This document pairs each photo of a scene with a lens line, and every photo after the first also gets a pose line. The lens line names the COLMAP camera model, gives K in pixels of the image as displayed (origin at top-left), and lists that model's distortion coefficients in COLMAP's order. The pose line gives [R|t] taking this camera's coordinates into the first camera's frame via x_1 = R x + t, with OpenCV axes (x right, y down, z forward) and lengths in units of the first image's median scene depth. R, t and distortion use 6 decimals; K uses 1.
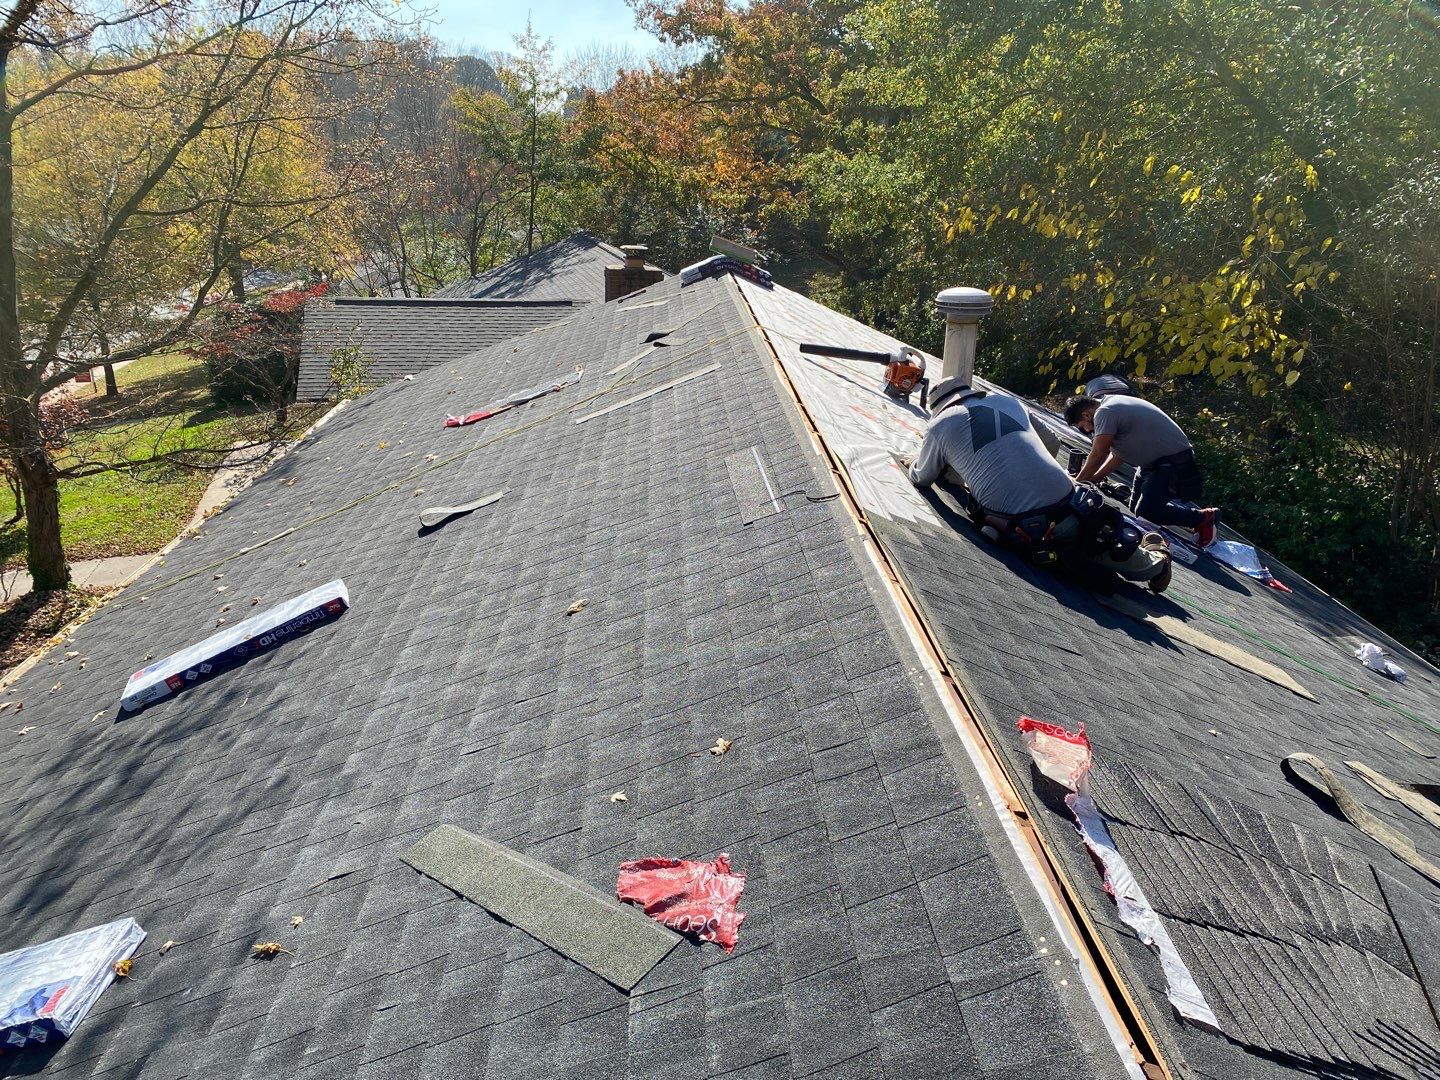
lens RADIAL K [[1079.8, 0, 727.0], [0, 1079.8, 543.3], [0, 0, 1]] dist [0.084321, -0.156026]
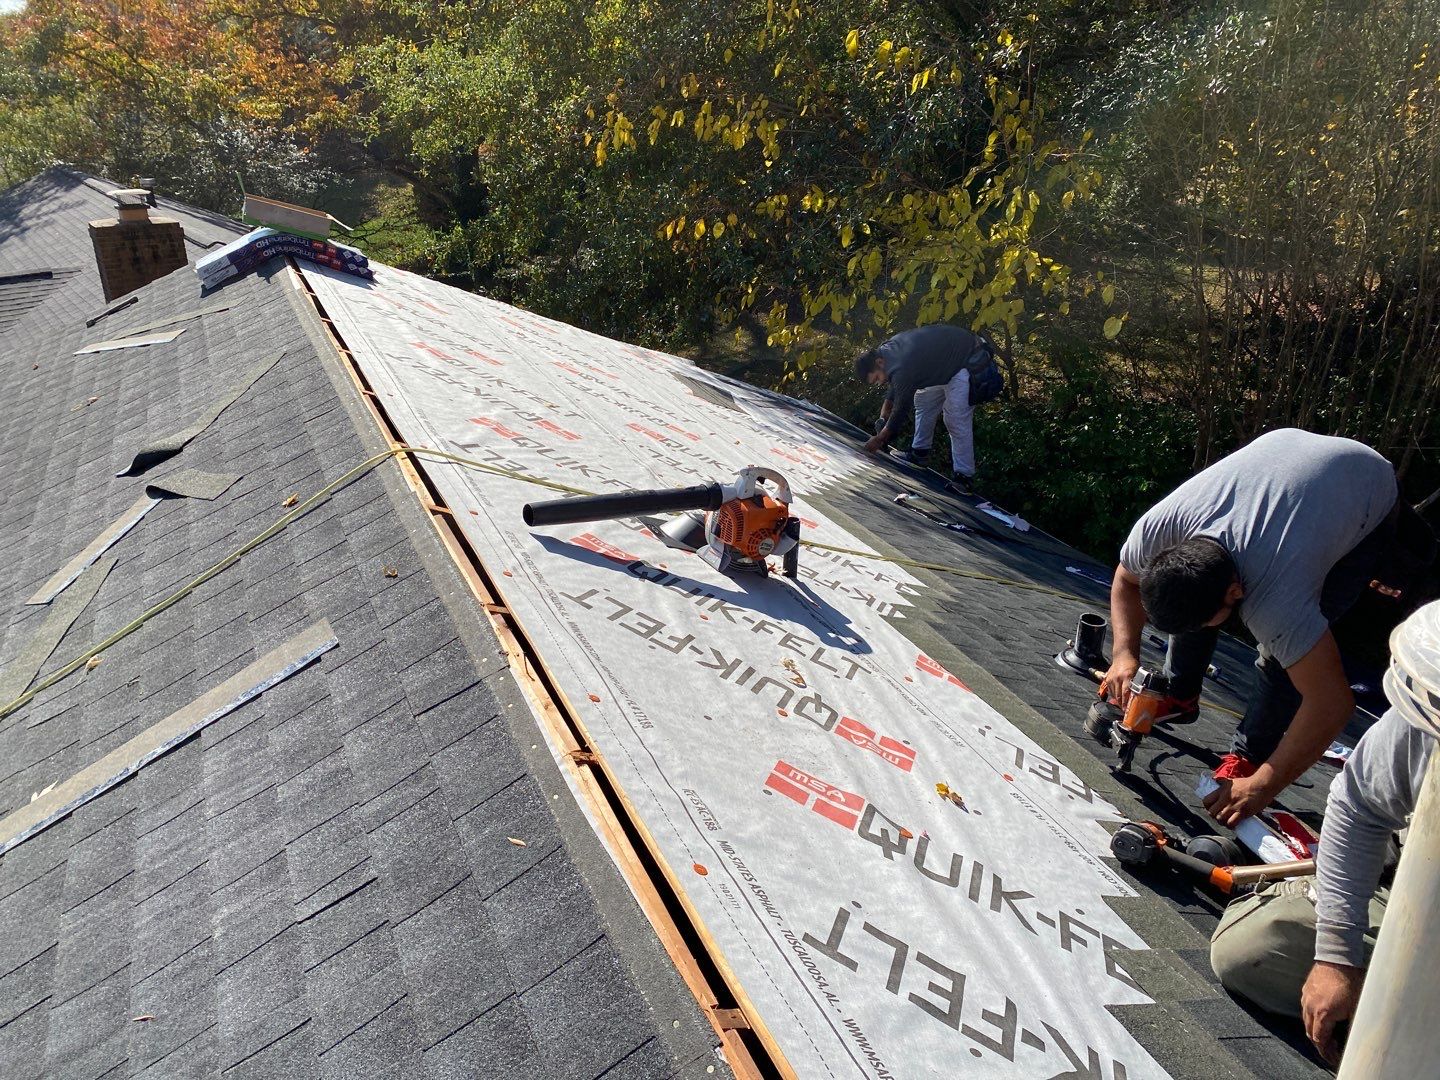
lens RADIAL K [[1118.2, 0, 720.0], [0, 1118.2, 540.0], [0, 0, 1]] dist [0.010528, 0.000289]
pose [[0.931909, -0.179190, 0.315336, 0.000731], [0.155604, 0.982879, 0.098668, -0.066189], [-0.327618, -0.042882, 0.943837, 0.189456]]
